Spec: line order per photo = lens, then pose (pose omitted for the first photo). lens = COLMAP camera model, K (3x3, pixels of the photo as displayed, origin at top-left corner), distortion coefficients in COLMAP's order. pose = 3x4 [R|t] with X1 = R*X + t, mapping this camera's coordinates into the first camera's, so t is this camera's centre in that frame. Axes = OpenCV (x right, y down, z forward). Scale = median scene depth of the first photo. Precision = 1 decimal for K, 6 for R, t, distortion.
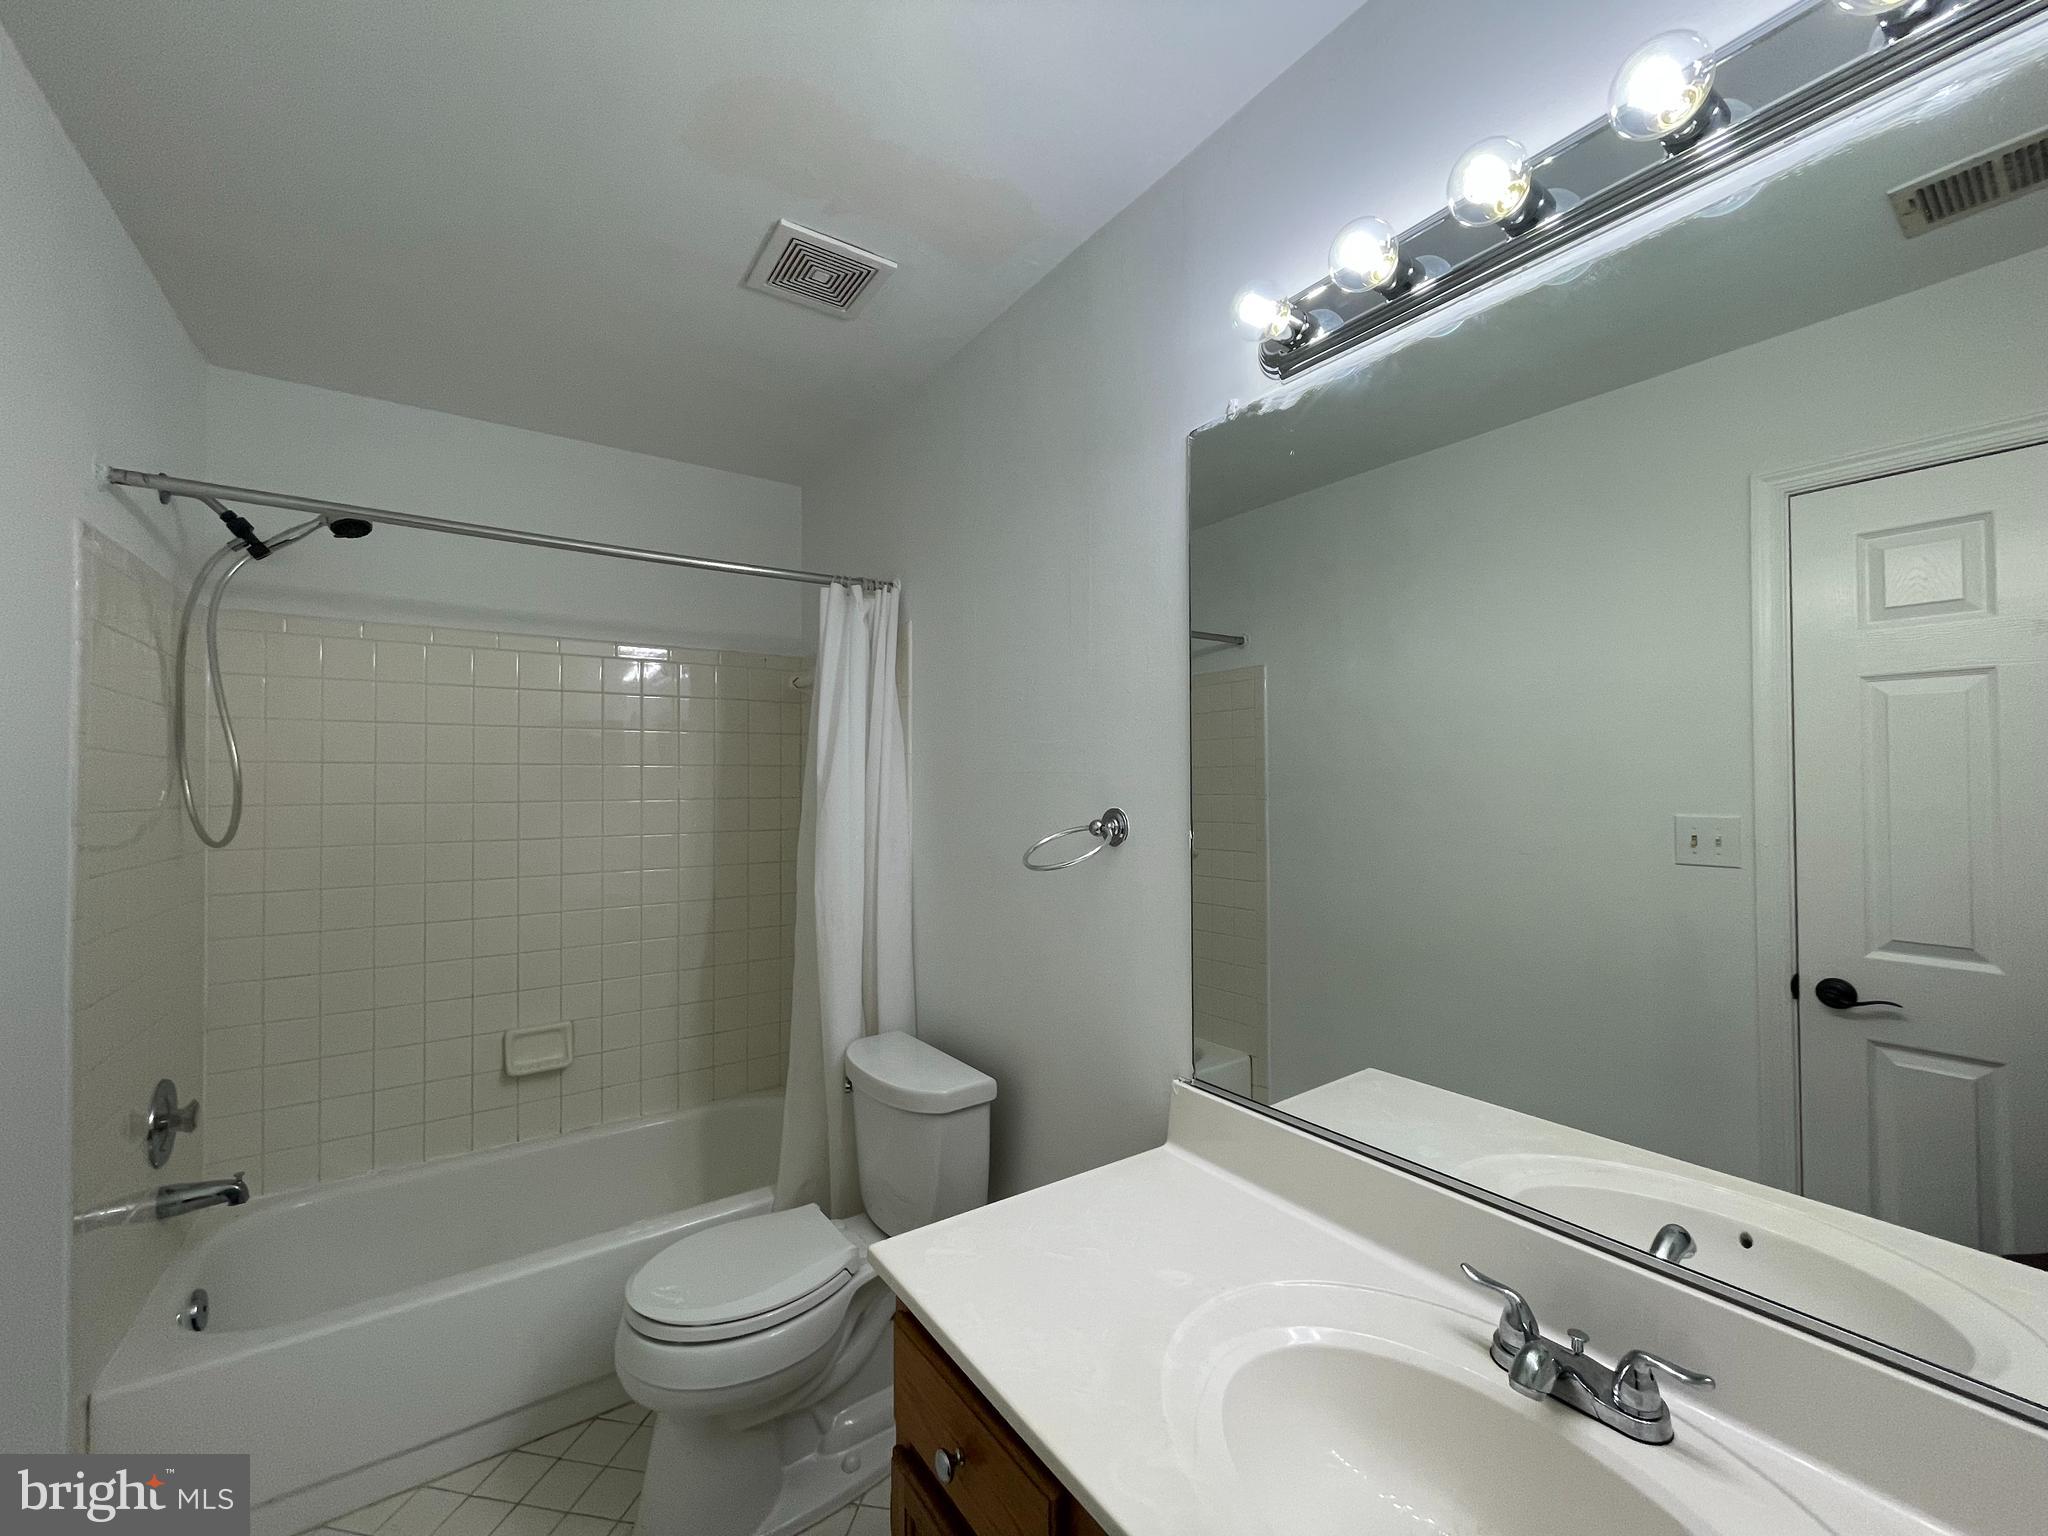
lens RADIAL K [[821.6, 0, 1016.6], [0, 821.6, 775.9], [0, 0, 1]] dist [-0.002512, -0.000577]
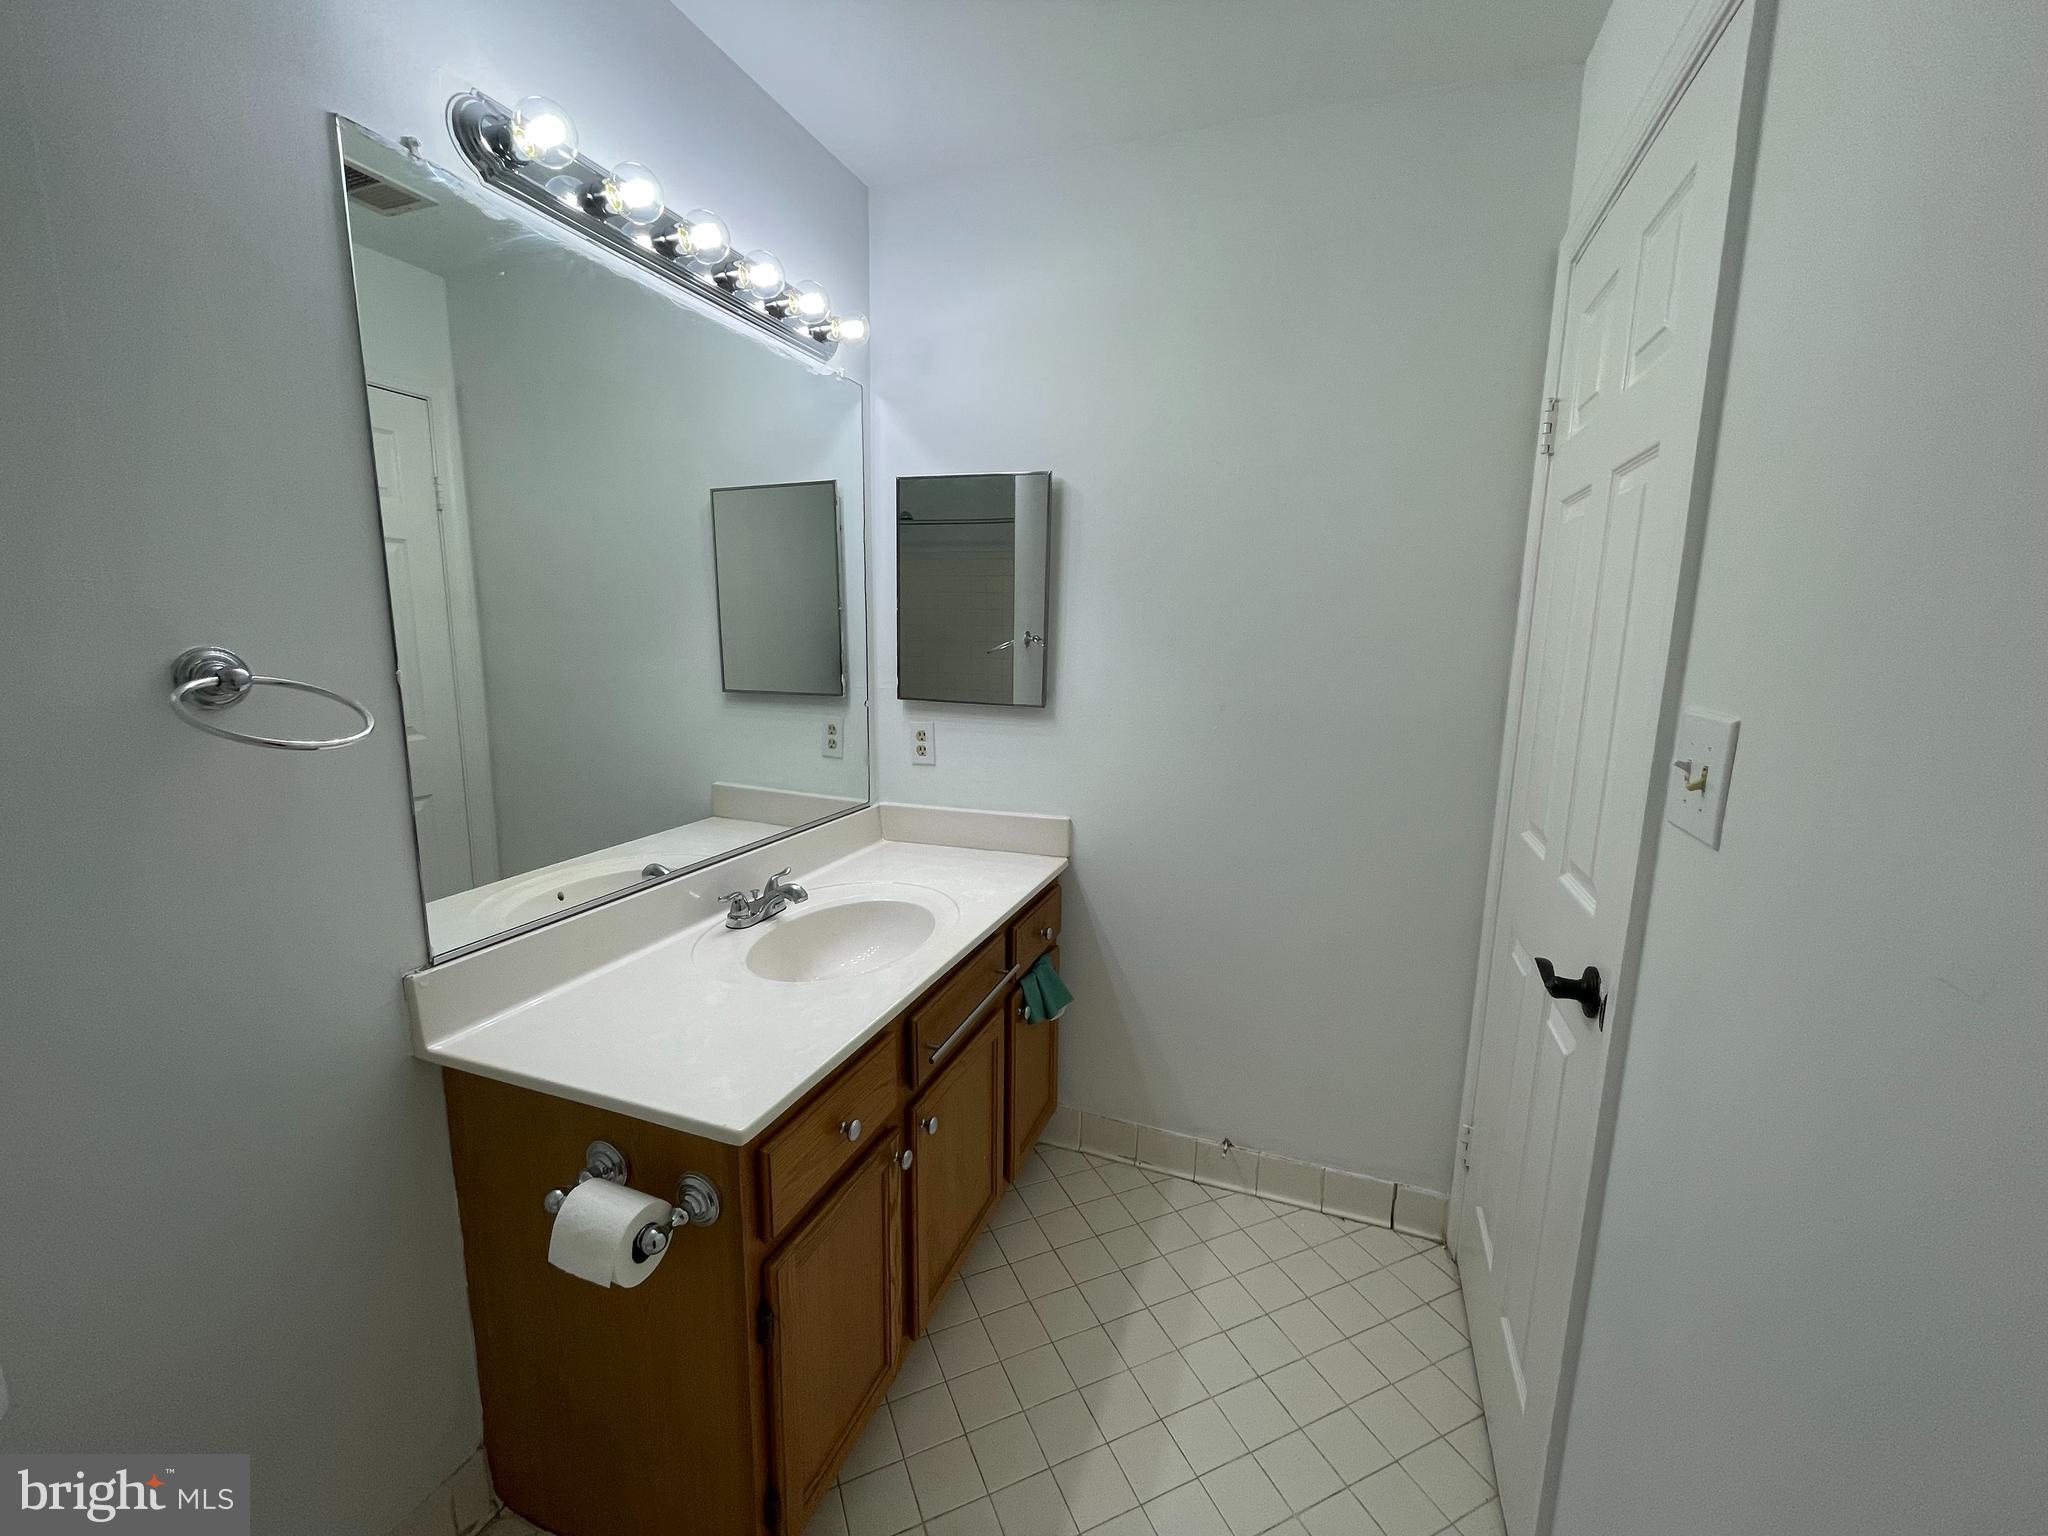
lens RADIAL K [[821.6, 0, 1018.4], [0, 821.6, 769.7], [0, 0, 1]] dist [-0.002512, -0.000577]
pose [[-0.584921, -0.132259, 0.800235, -0.592059], [-0.025743, 0.989146, 0.144666, 0.025209], [-0.810682, 0.064018, -0.581976, 0.730735]]
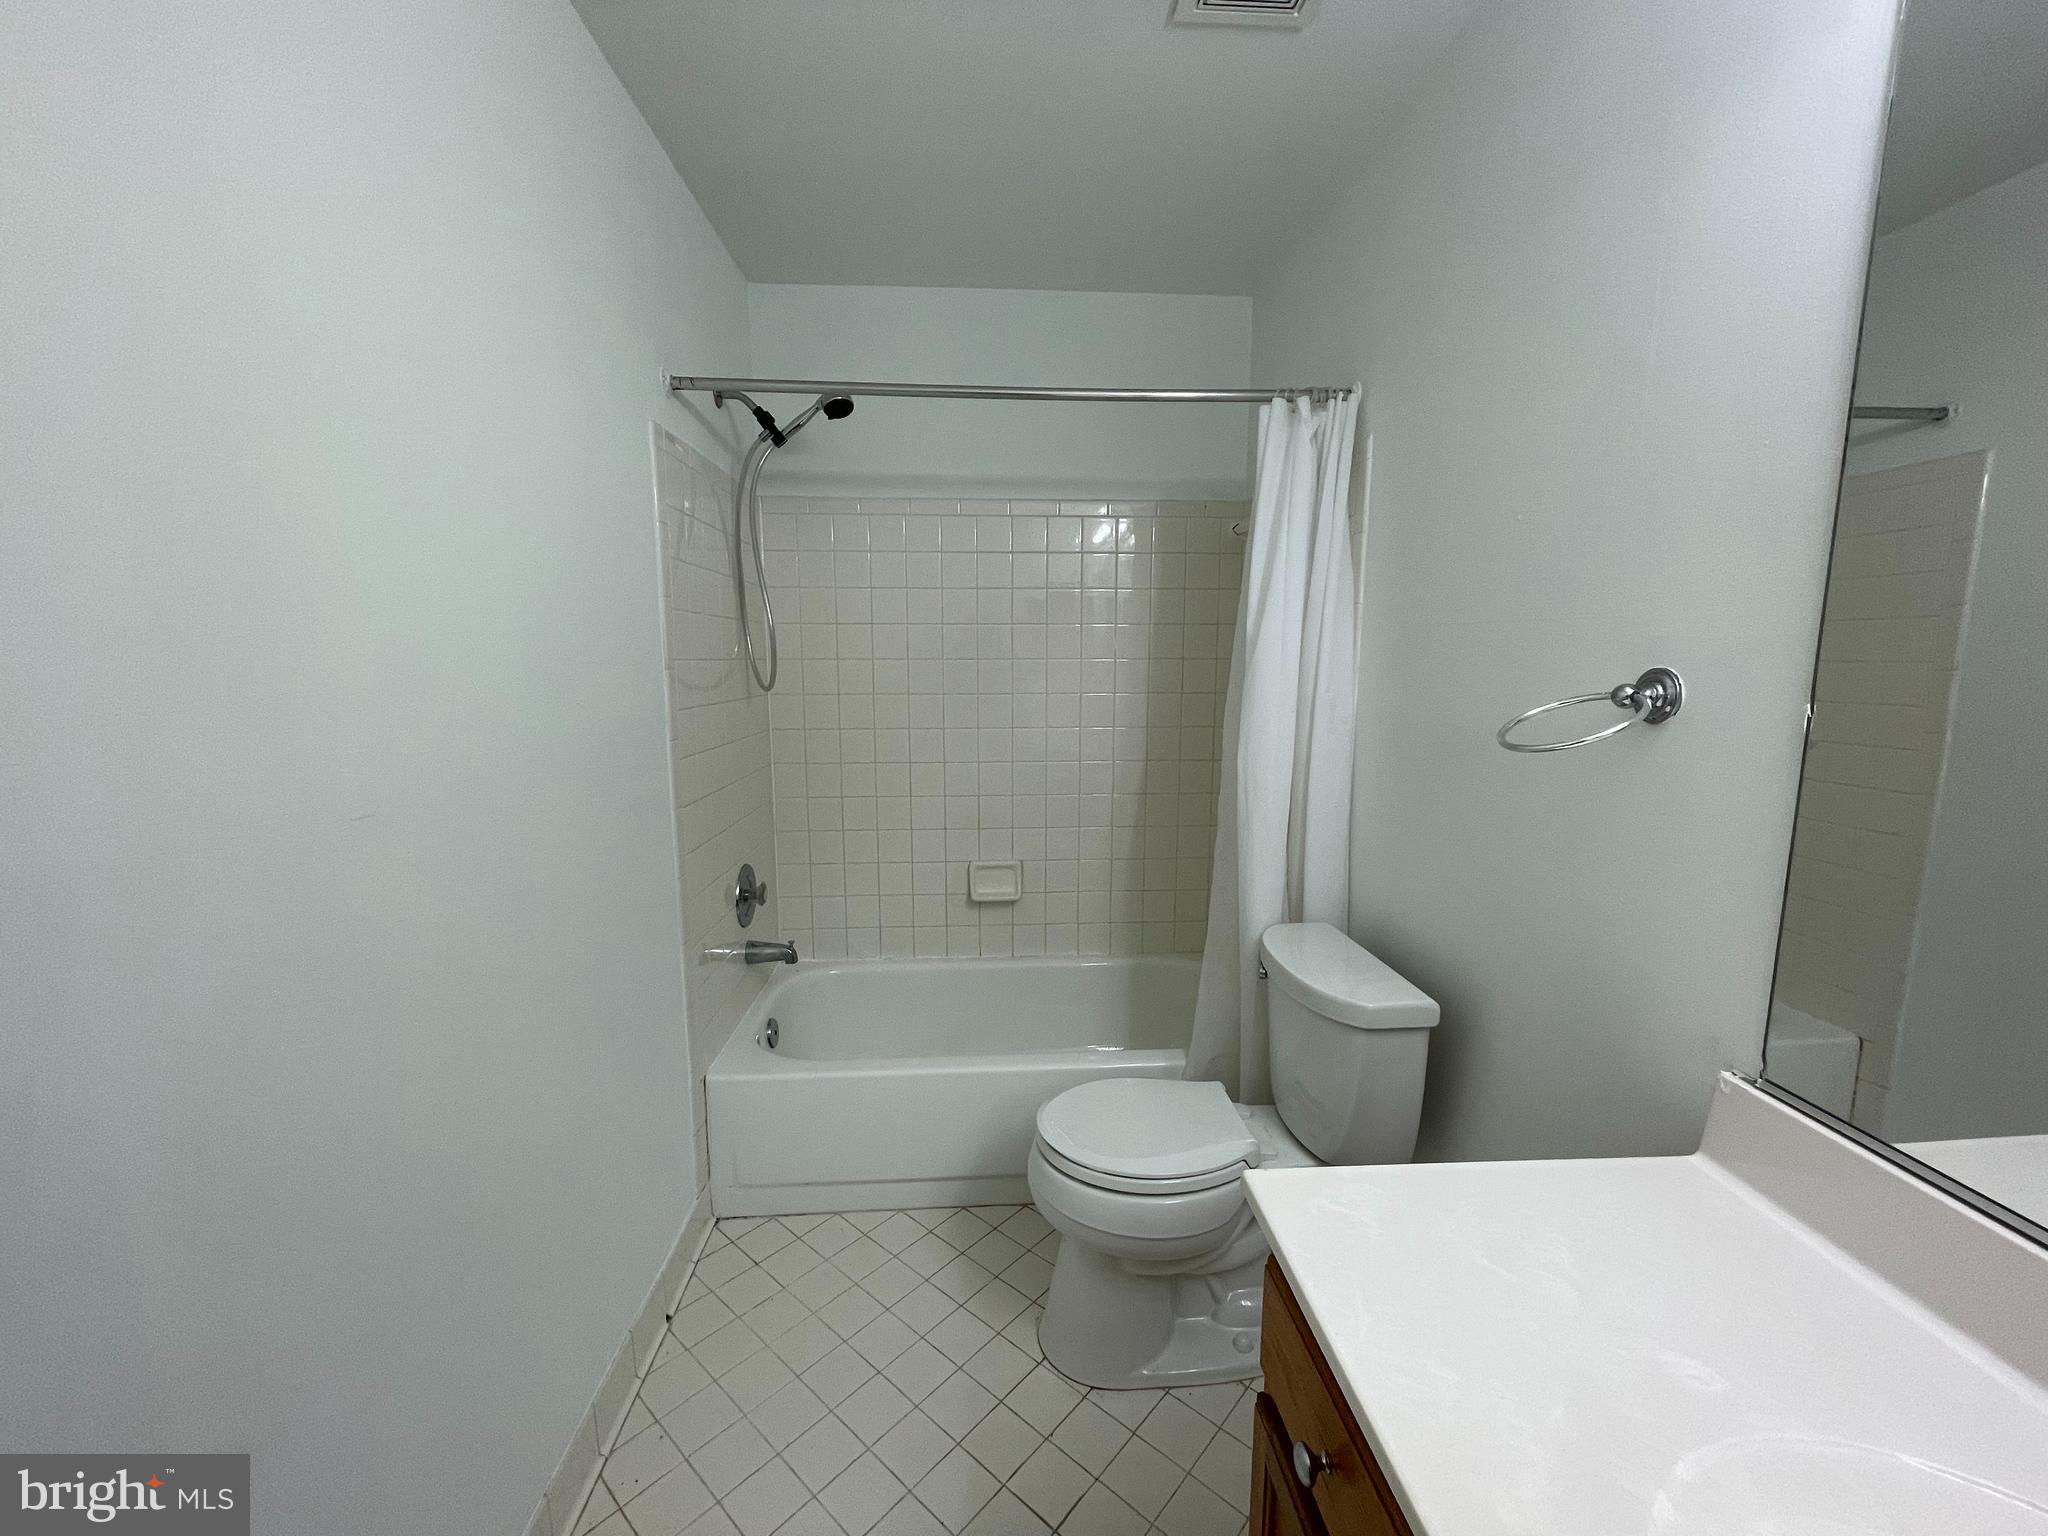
lens RADIAL K [[821.6, 0, 1025.6], [0, 821.6, 769.5], [0, 0, 1]] dist [-0.002512, -0.000577]
pose [[0.858498, 0.078114, -0.506833, 0.015561], [-0.000816, 0.988538, 0.150973, 0.016497], [0.512817, -0.129196, 0.848721, 0.119616]]
